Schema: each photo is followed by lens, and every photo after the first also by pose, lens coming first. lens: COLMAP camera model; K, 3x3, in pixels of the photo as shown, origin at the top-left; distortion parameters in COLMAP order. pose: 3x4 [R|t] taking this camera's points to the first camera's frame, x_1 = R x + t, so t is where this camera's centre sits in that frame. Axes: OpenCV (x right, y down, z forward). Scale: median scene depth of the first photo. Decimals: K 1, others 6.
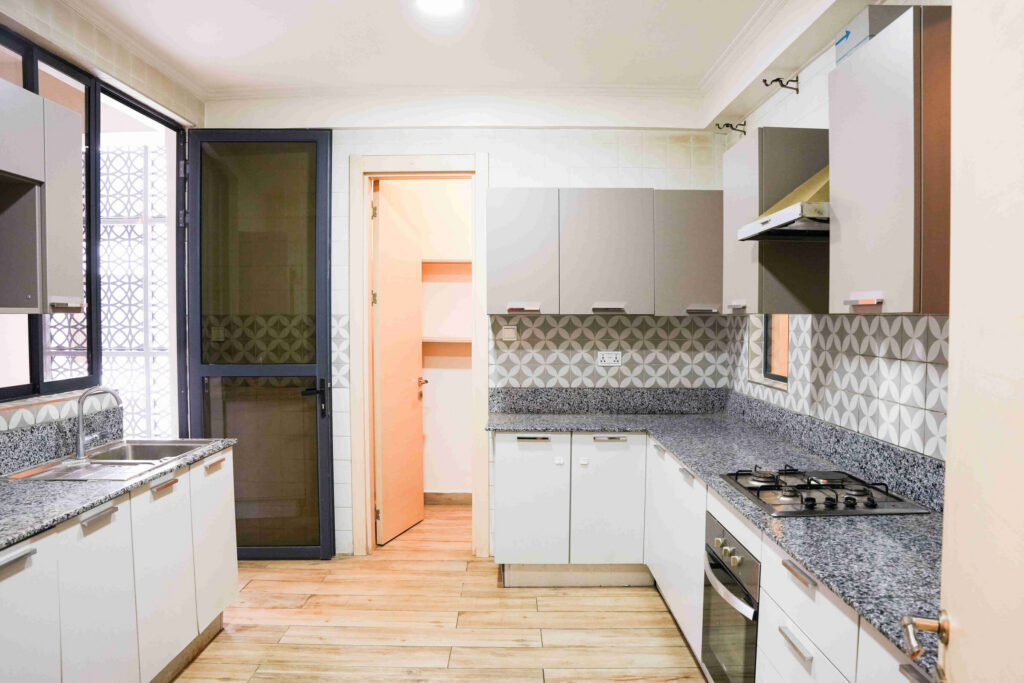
lens RADIAL K [[773.6, 0, 512.0], [0, 773.6, 341.5], [0, 0, 1]] dist [-0.001814, 0.002356]
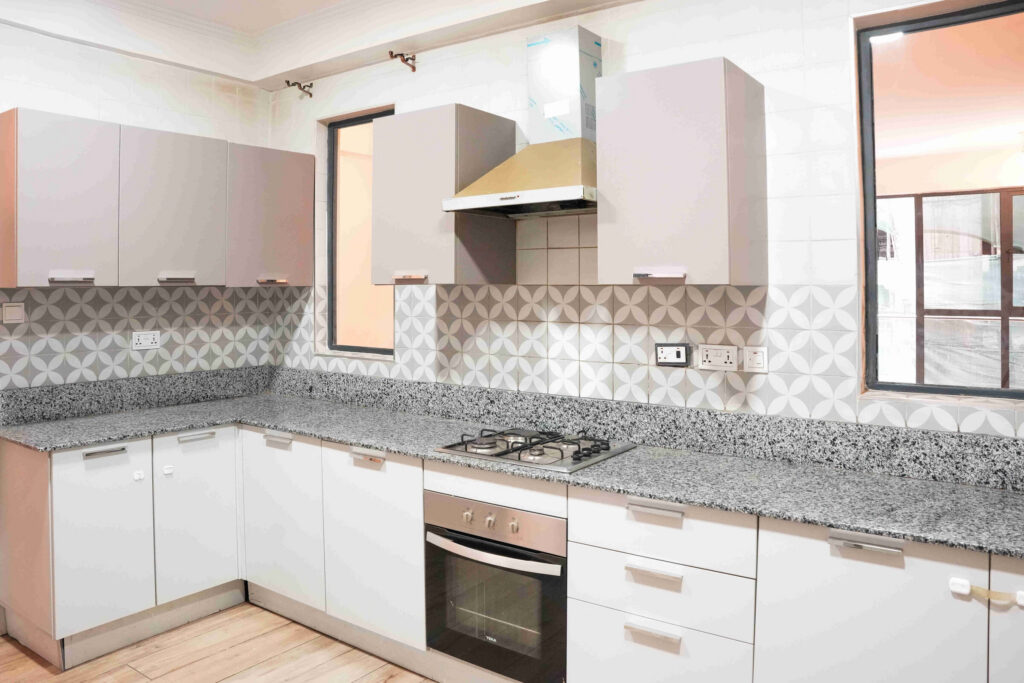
lens RADIAL K [[807.5, 0, 511.8], [0, 807.5, 272.8], [0, 0, 1]] dist [-0.075188, 0.013743]
pose [[0.610024, 0.003852, 0.792374, -0.324617], [0.032571, 0.999021, -0.029932, -0.011798], [-0.791713, 0.044068, 0.609301, 0.203885]]
